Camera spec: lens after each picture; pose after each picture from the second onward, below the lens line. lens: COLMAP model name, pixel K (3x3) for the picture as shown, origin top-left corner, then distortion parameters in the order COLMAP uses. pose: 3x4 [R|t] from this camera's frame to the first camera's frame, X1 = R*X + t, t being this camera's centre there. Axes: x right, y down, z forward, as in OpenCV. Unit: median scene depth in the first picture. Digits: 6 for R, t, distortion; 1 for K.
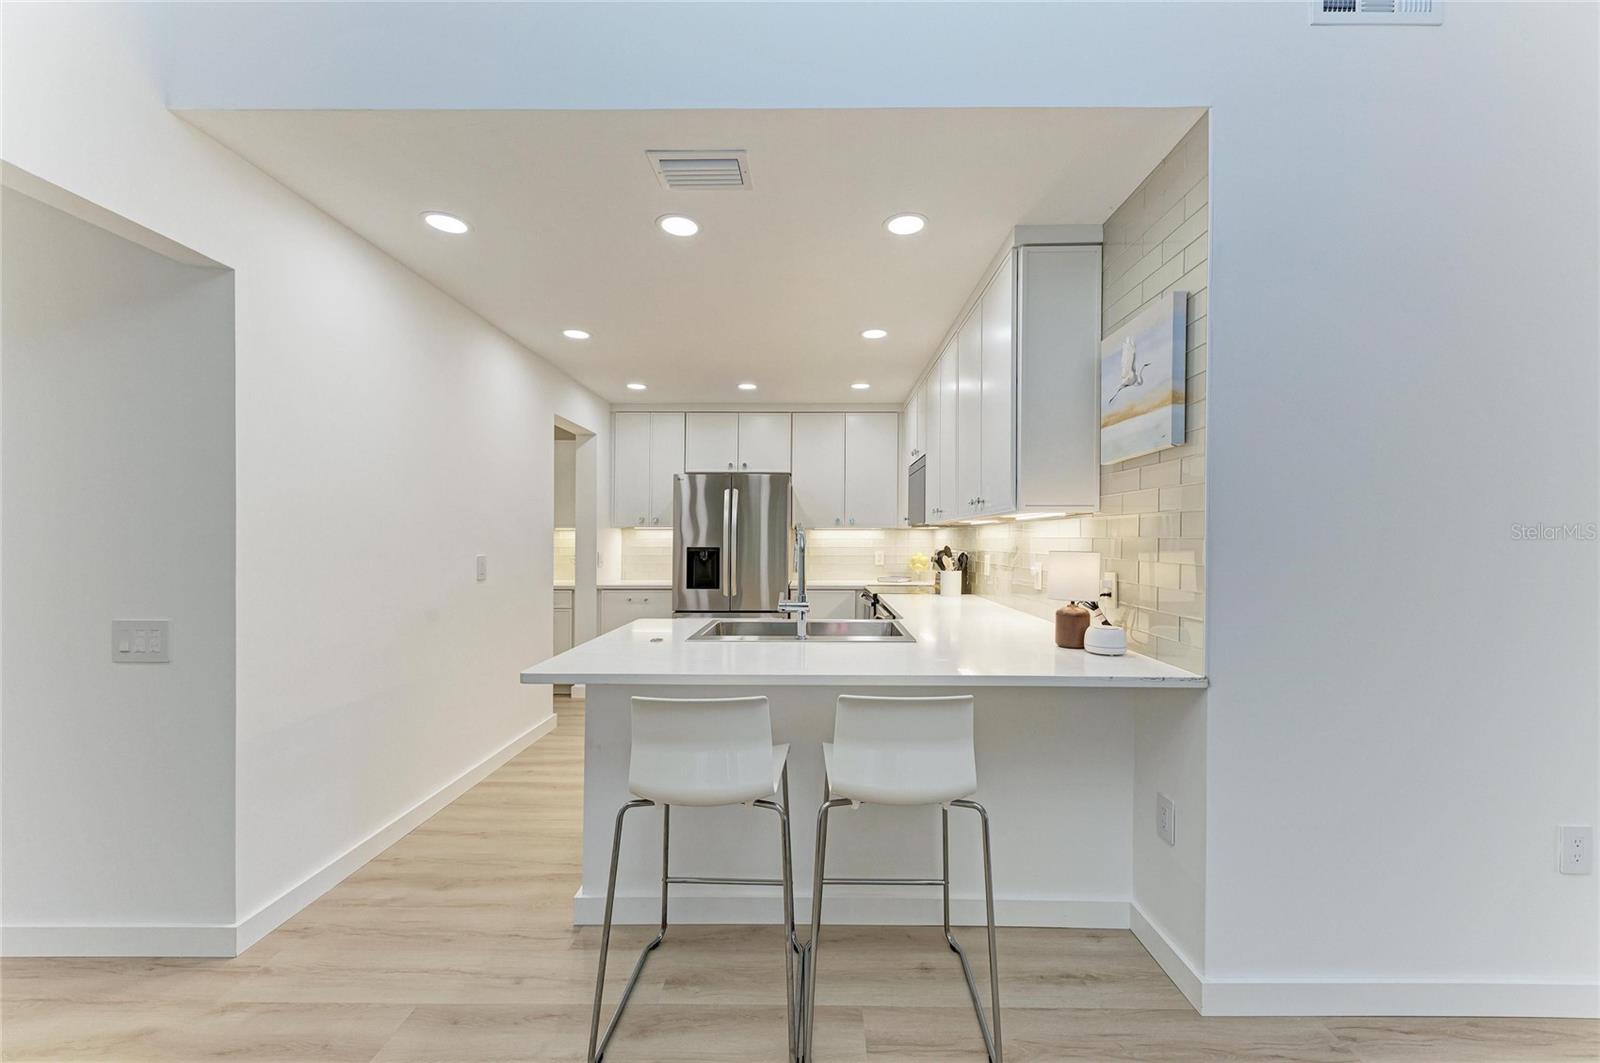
lens RADIAL K [[624.0, 0, 802.5], [0, 624.0, 546.1], [0, 0, 1]] dist [0.016561, -0.004021]
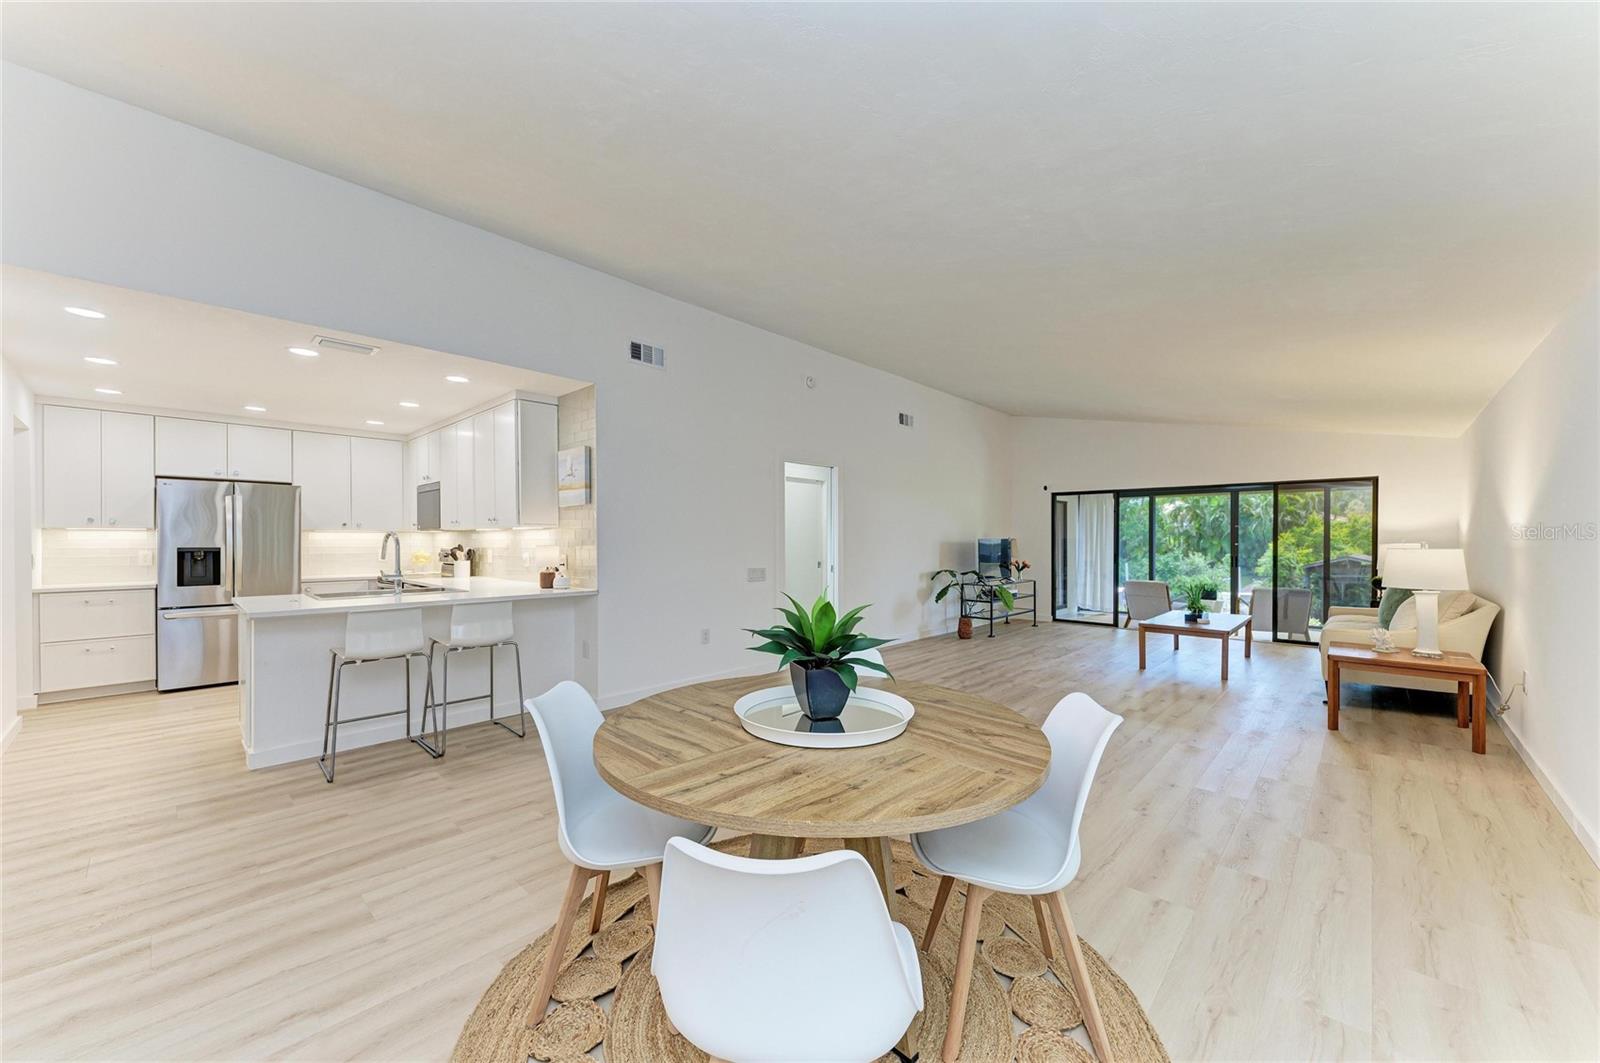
lens RADIAL K [[604.6, 0, 803.0], [0, 604.6, 549.6], [0, 0, 1]] dist [0.009776, -0.002406]
pose [[0.673865, -0.012941, 0.738742, -0.489091], [0.008515, 0.999916, 0.009749, 0.009261], [-0.738806, -0.000279, 0.673918, -1.007168]]
